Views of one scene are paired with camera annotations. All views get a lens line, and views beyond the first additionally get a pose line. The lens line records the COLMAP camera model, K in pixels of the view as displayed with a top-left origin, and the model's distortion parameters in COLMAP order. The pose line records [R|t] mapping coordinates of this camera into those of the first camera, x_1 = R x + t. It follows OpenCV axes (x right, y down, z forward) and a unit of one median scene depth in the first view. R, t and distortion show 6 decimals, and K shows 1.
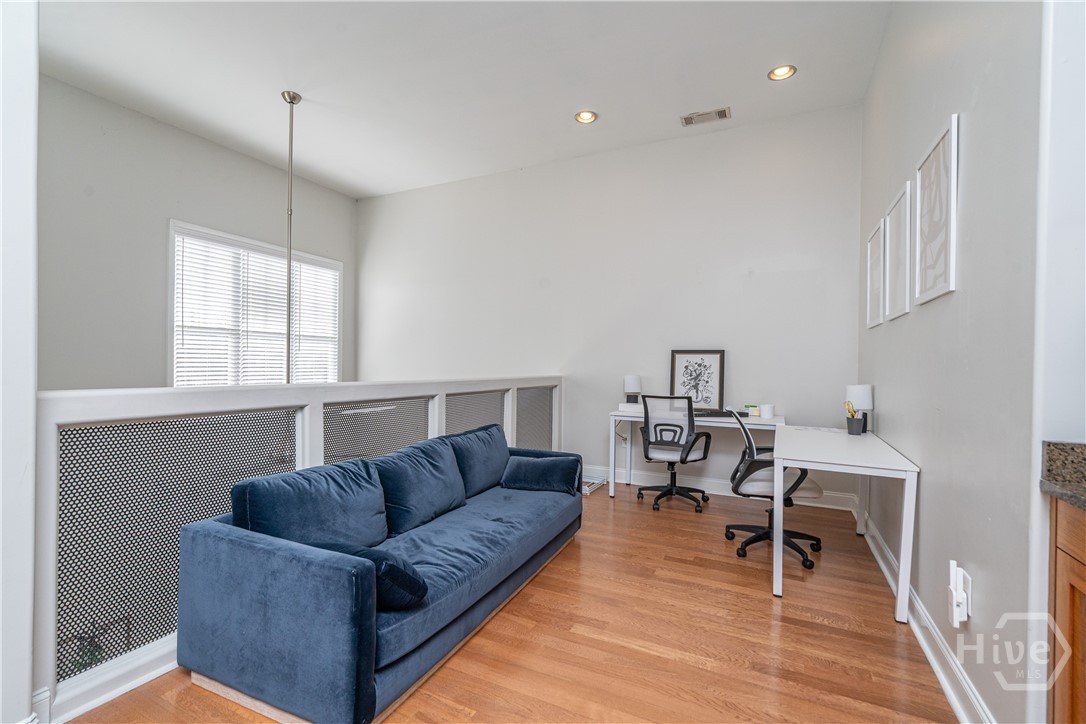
lens RADIAL K [[491.3, 0, 536.7], [0, 491.3, 371.6], [0, 0, 1]] dist [-0.001446, -0.000200]
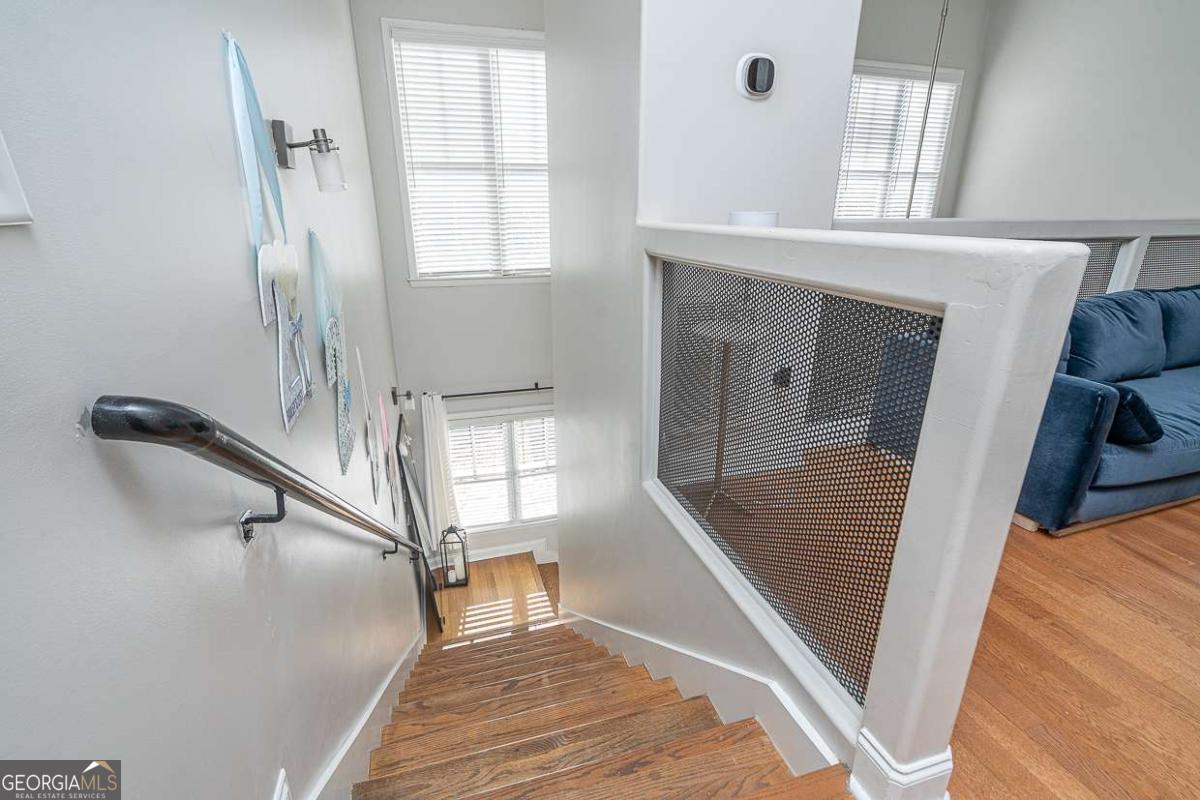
lens RADIAL K [[542.9, 0, 593.1], [0, 542.9, 410.6], [0, 0, 1]] dist [-0.001446, -0.000200]
pose [[0.684576, 0.236399, -0.689544, -0.175497], [-0.000108, 0.945986, 0.324208, 0.036924], [0.728941, -0.221871, 0.647625, -0.322626]]
